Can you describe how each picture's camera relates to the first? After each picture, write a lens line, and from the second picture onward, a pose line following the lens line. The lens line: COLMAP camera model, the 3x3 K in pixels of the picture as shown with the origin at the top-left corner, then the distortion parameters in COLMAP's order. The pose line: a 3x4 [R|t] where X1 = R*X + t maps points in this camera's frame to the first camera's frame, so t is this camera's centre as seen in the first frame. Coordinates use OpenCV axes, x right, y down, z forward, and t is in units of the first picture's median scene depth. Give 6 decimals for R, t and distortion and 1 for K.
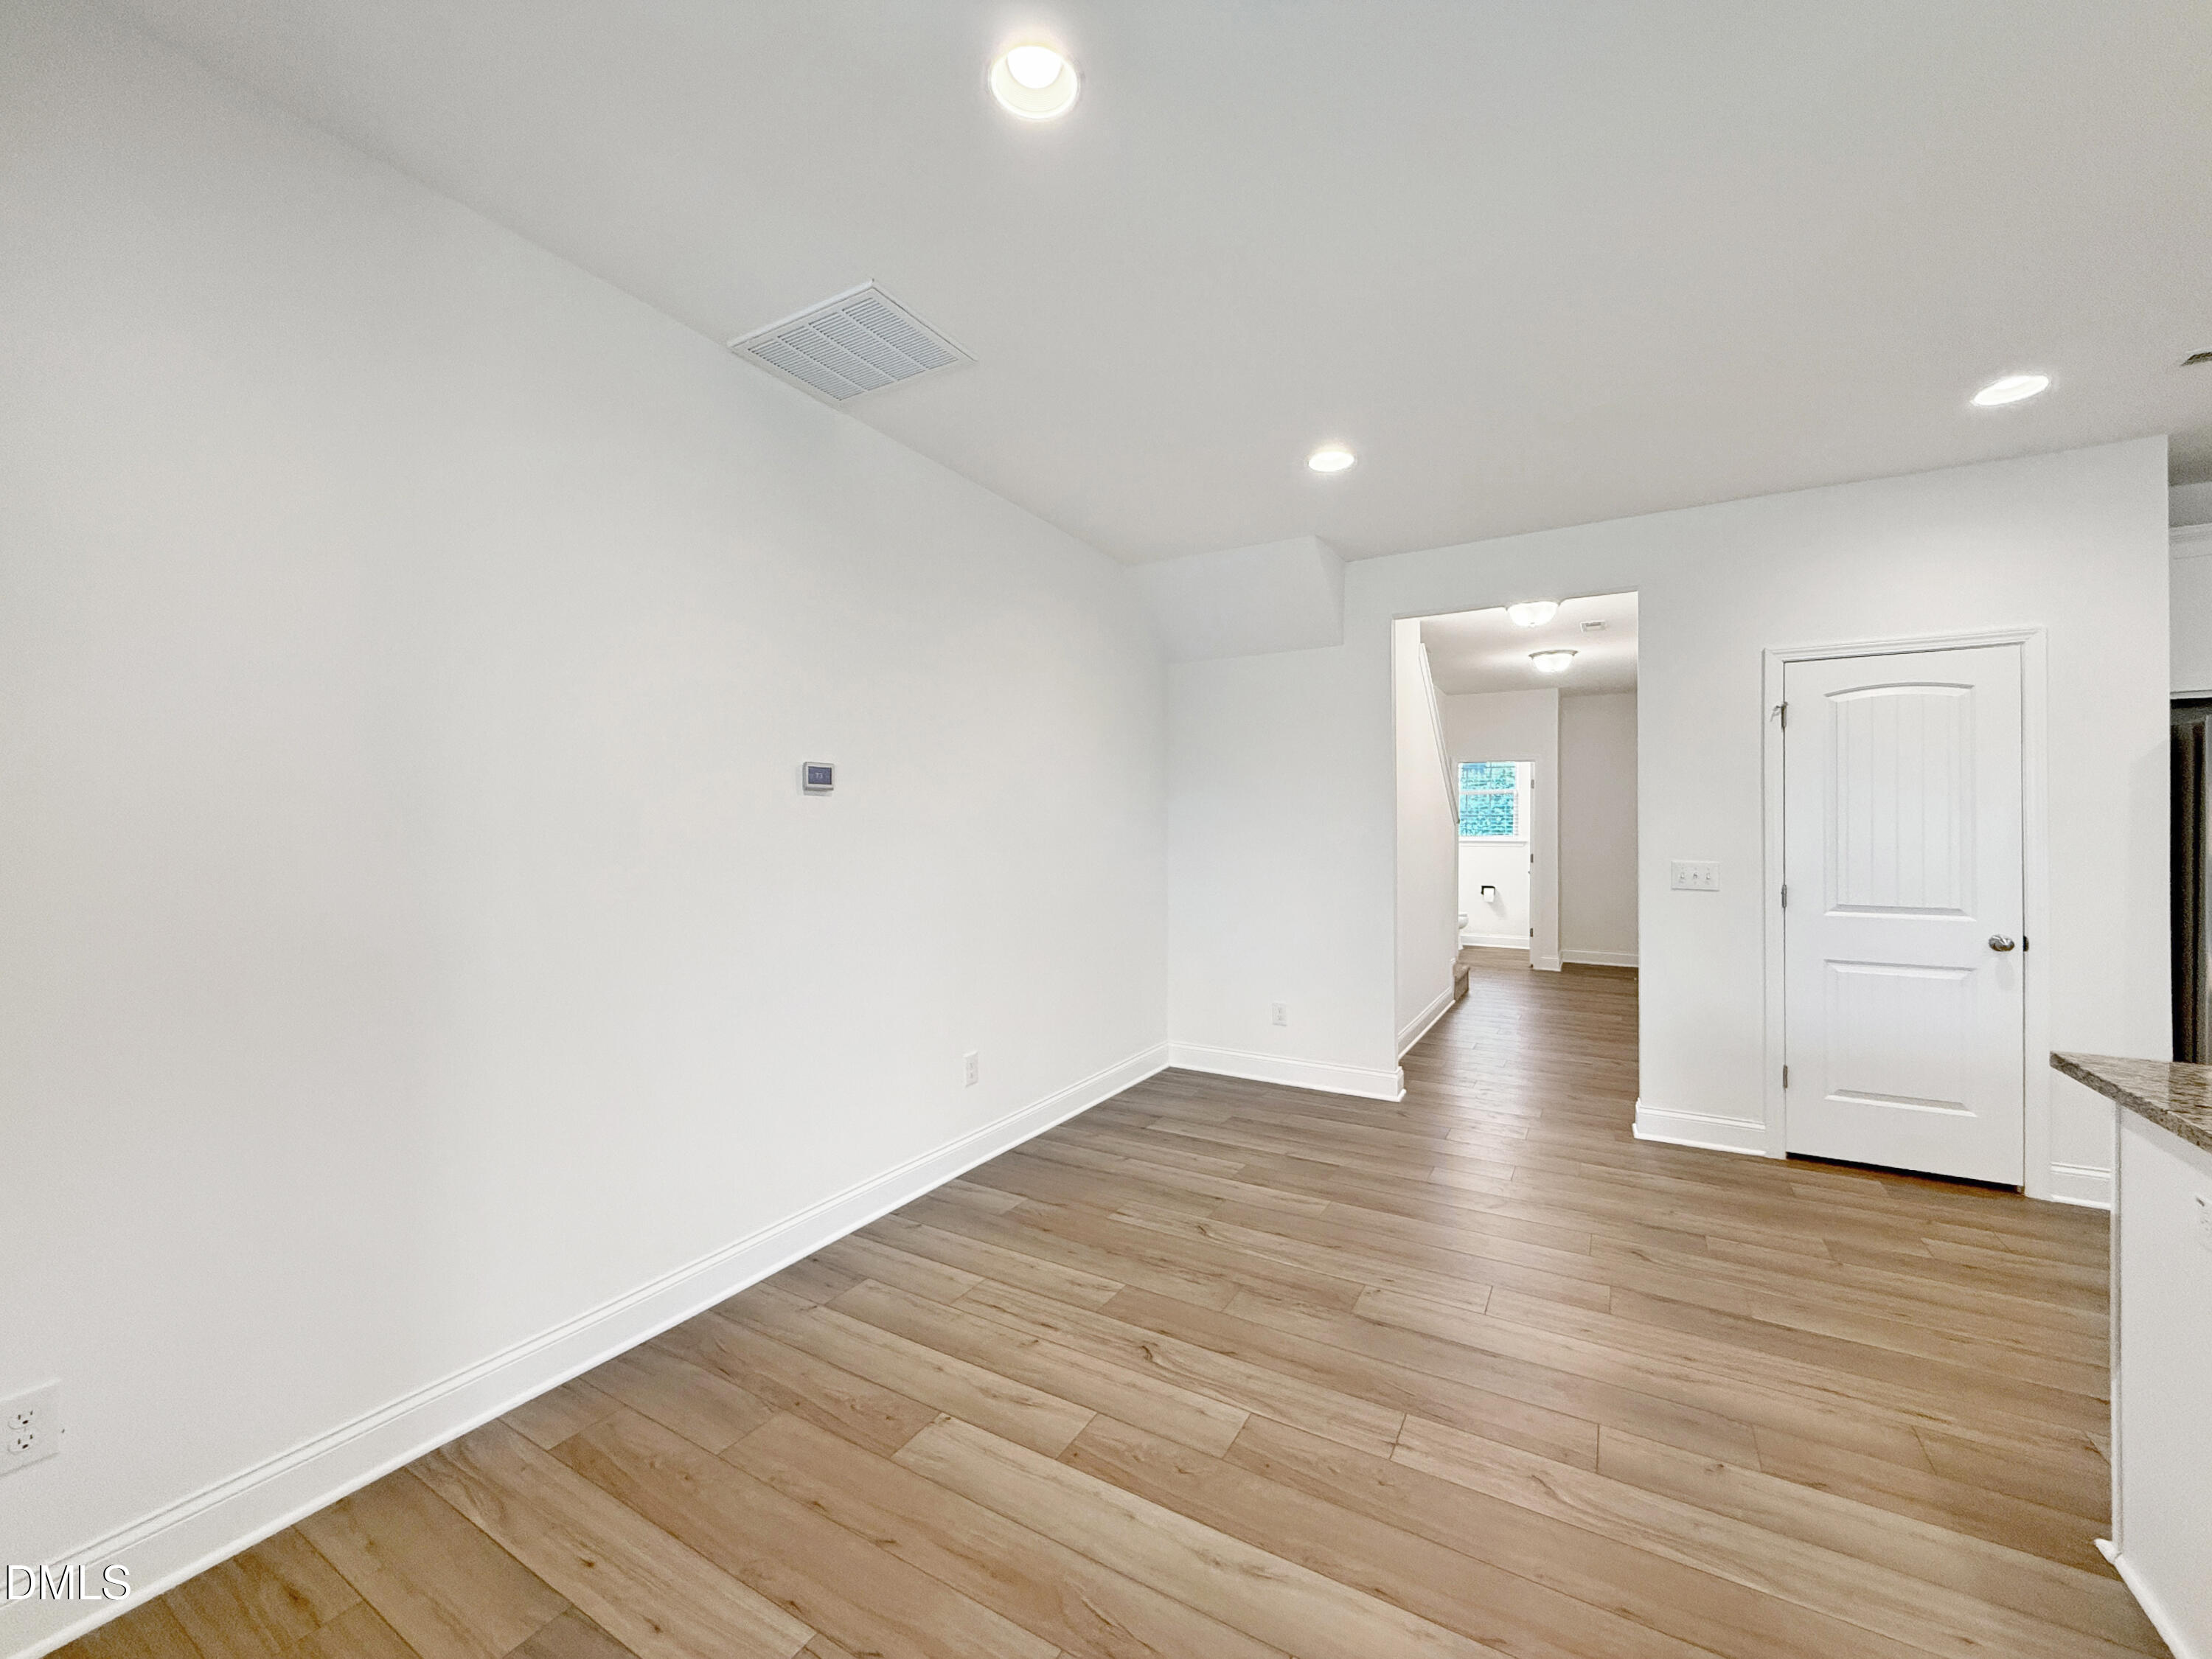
lens RADIAL K [[895.9, 0, 1075.4], [0, 895.9, 833.2], [0, 0, 1]] dist [-0.002329, 0.000701]
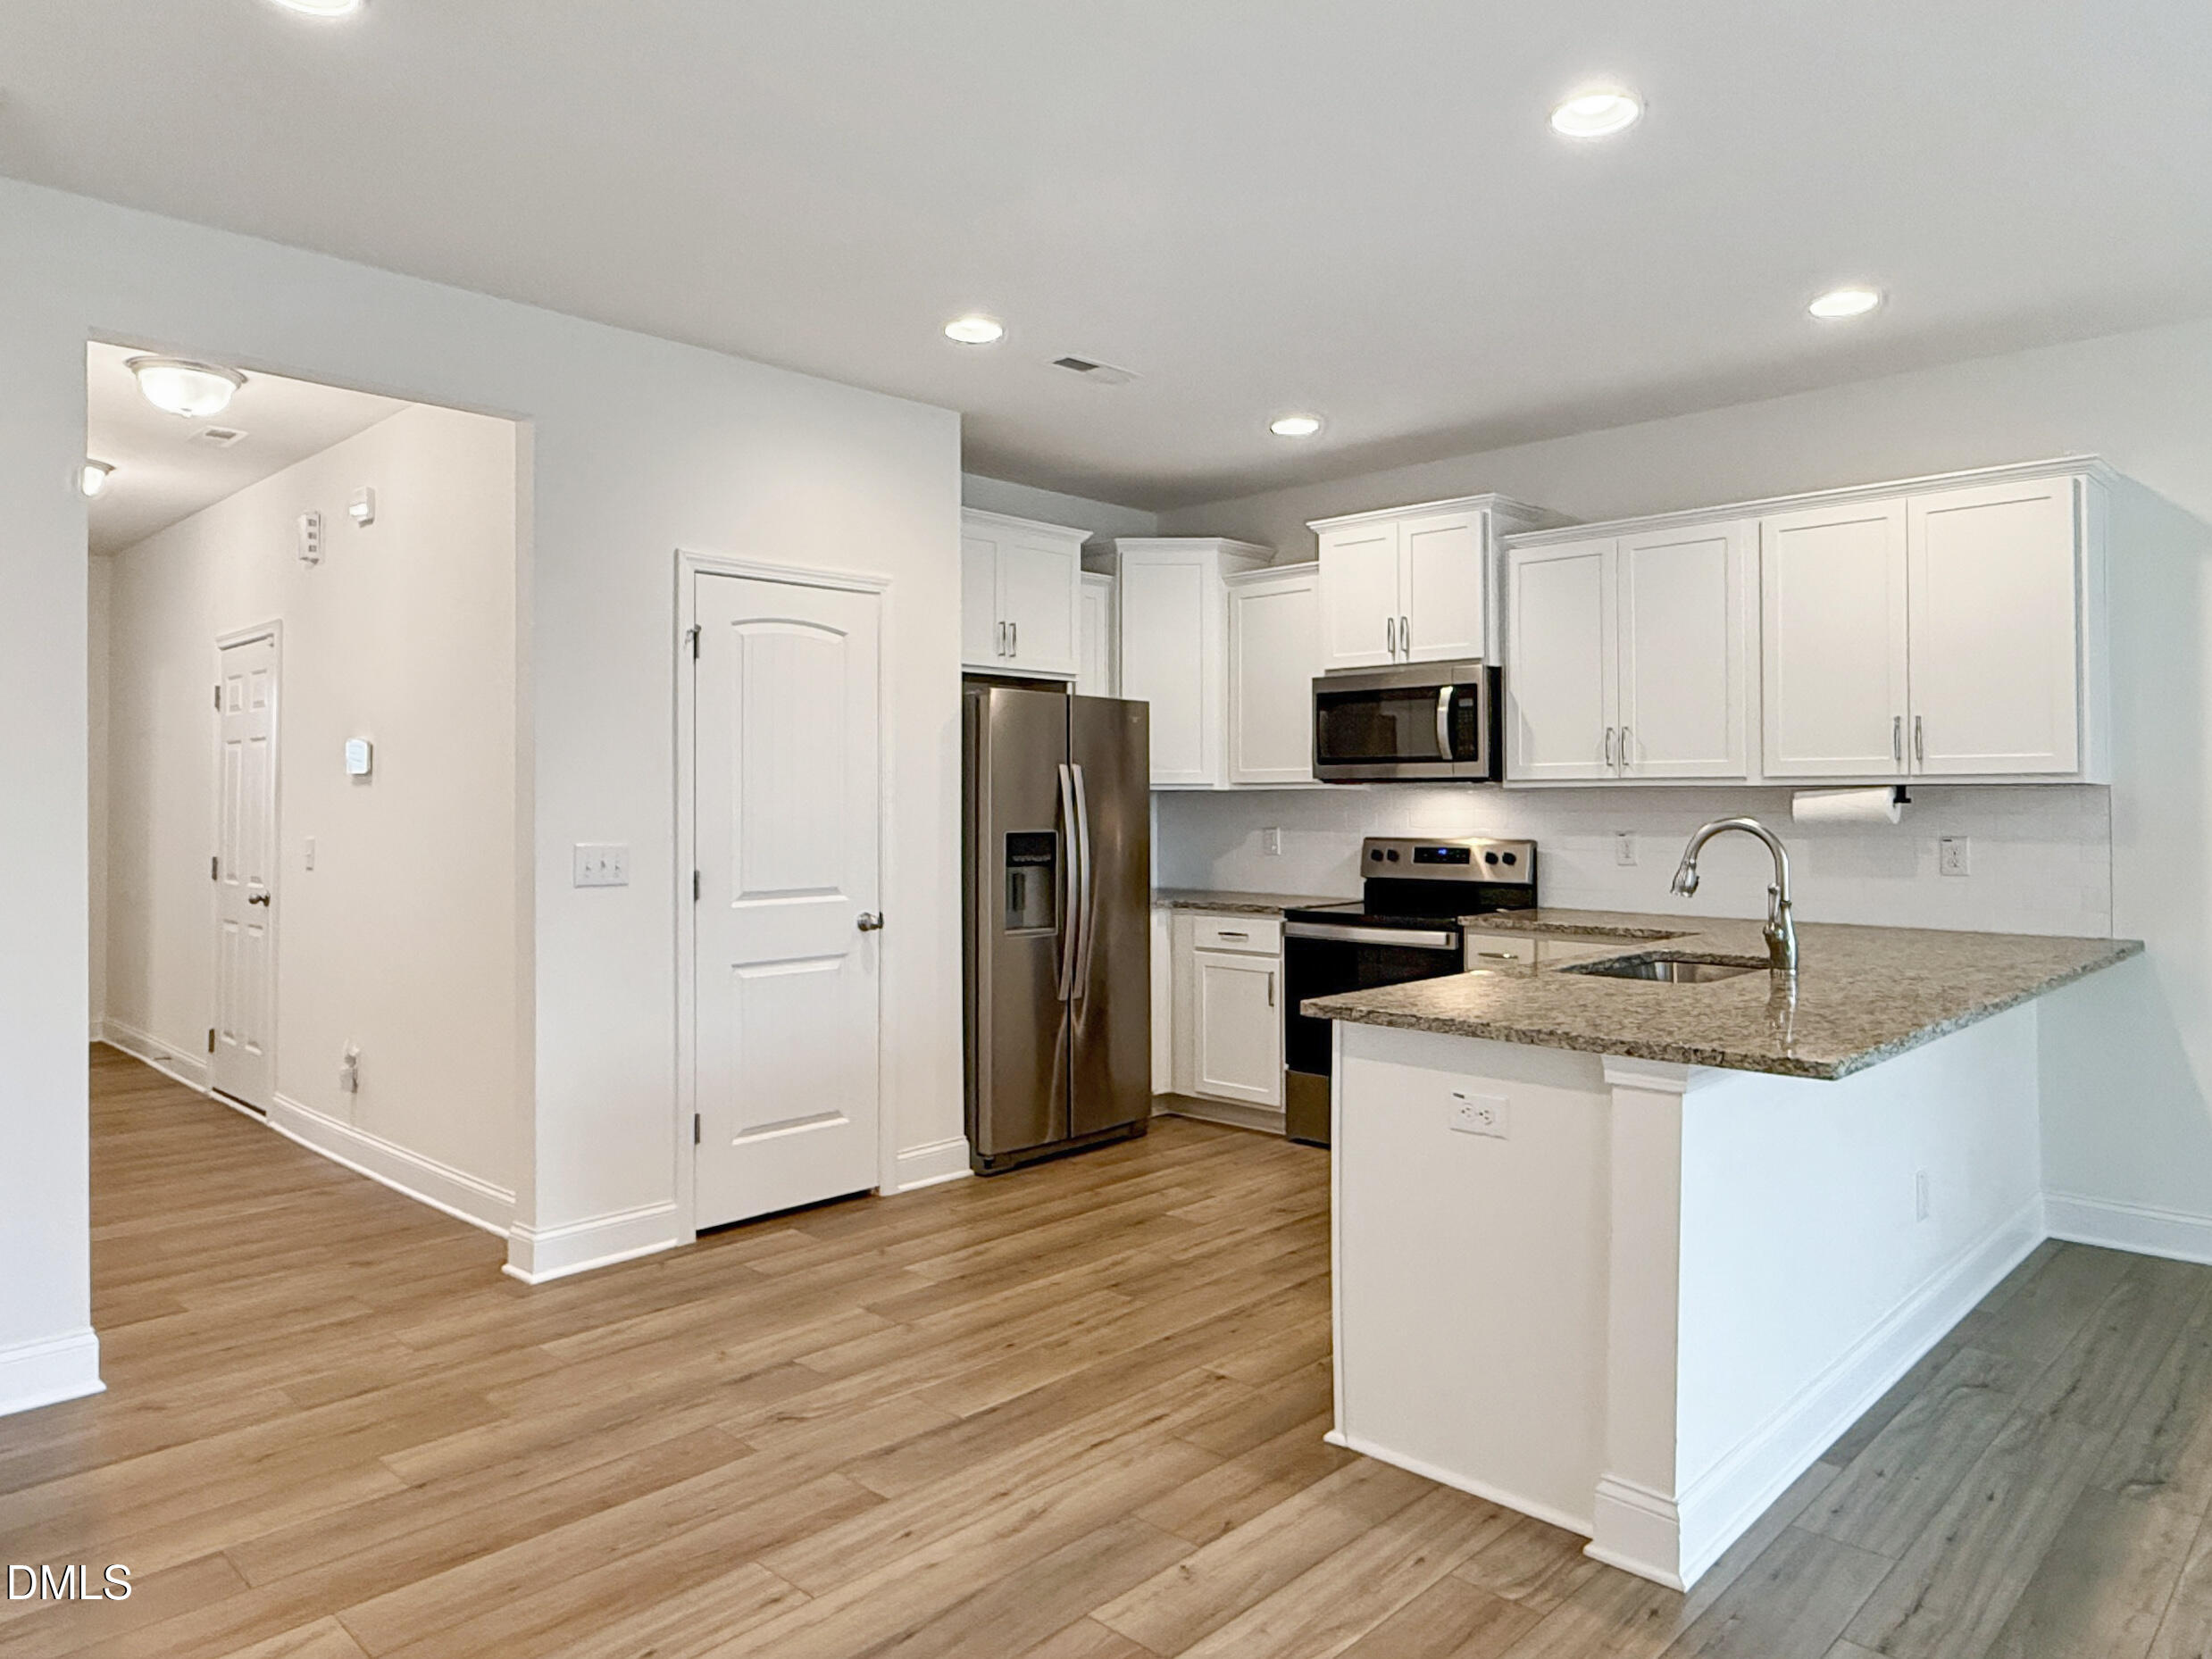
lens RADIAL K [[1465.6, 0, 1112.1], [0, 1465.6, 774.5], [0, 0, 1]] dist [0.005020, -0.002596]
pose [[0.210304, 0.015064, 0.977520, -0.386736], [0.002934, 0.999867, -0.016040, -0.001898], [-0.977632, 0.006241, 0.210231, 0.476600]]
